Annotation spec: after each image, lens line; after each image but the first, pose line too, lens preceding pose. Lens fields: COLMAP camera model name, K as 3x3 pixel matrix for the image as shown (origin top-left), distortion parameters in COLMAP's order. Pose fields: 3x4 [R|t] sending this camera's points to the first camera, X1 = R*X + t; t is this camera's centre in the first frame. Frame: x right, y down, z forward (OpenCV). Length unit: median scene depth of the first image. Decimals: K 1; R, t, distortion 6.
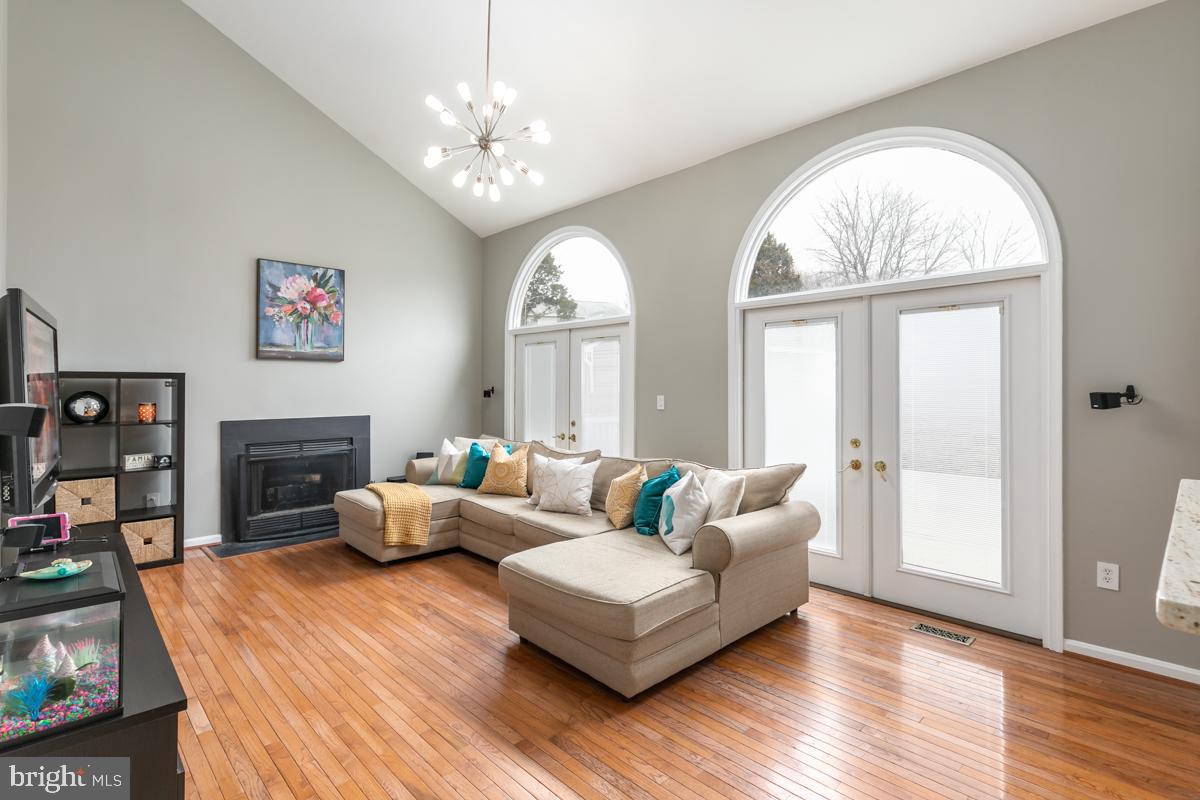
lens RADIAL K [[563.8, 0, 602.7], [0, 563.8, 392.0], [0, 0, 1]] dist [-0.004862, 0.000071]
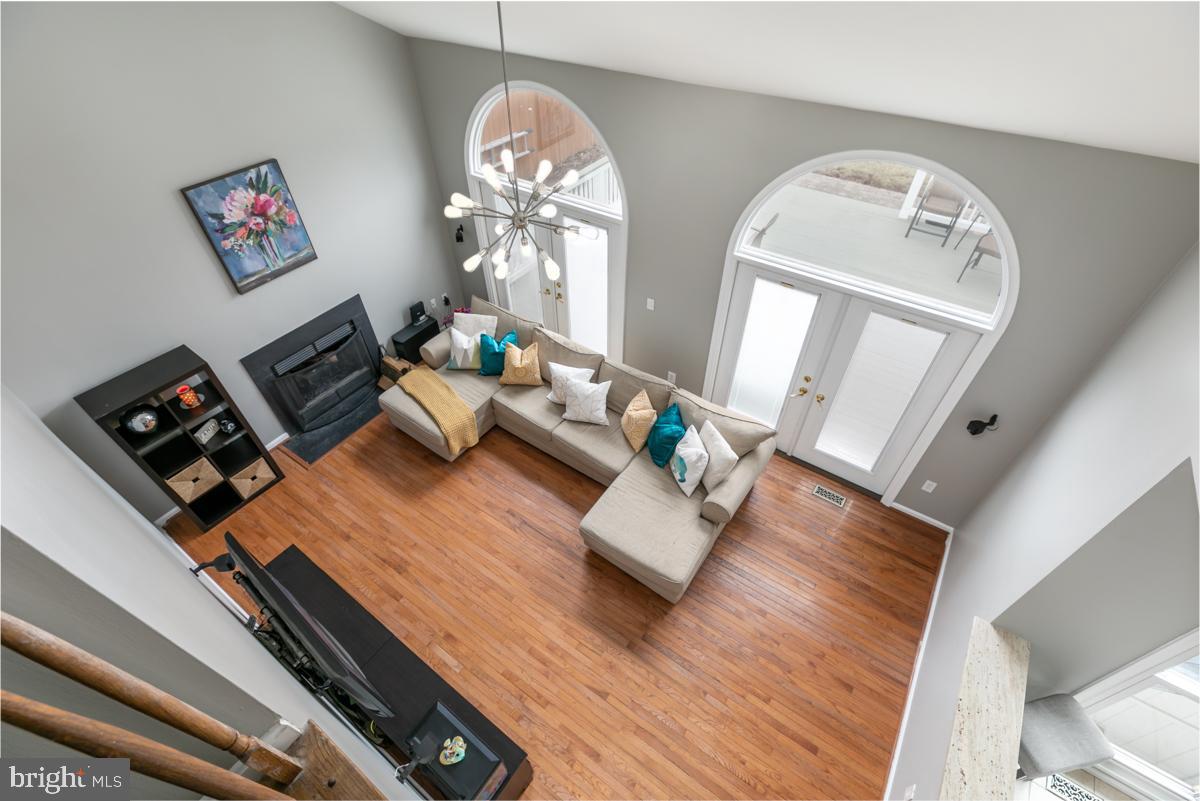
lens RADIAL K [[518.8, 0, 600.7], [0, 518.8, 398.9], [0, 0, 1]] dist [-0.004759, -0.000186]
pose [[0.980381, -0.142549, 0.136136, -0.157069], [0.006889, 0.715010, 0.699080, -0.546253], [-0.196992, -0.684427, 0.701964, 0.137303]]
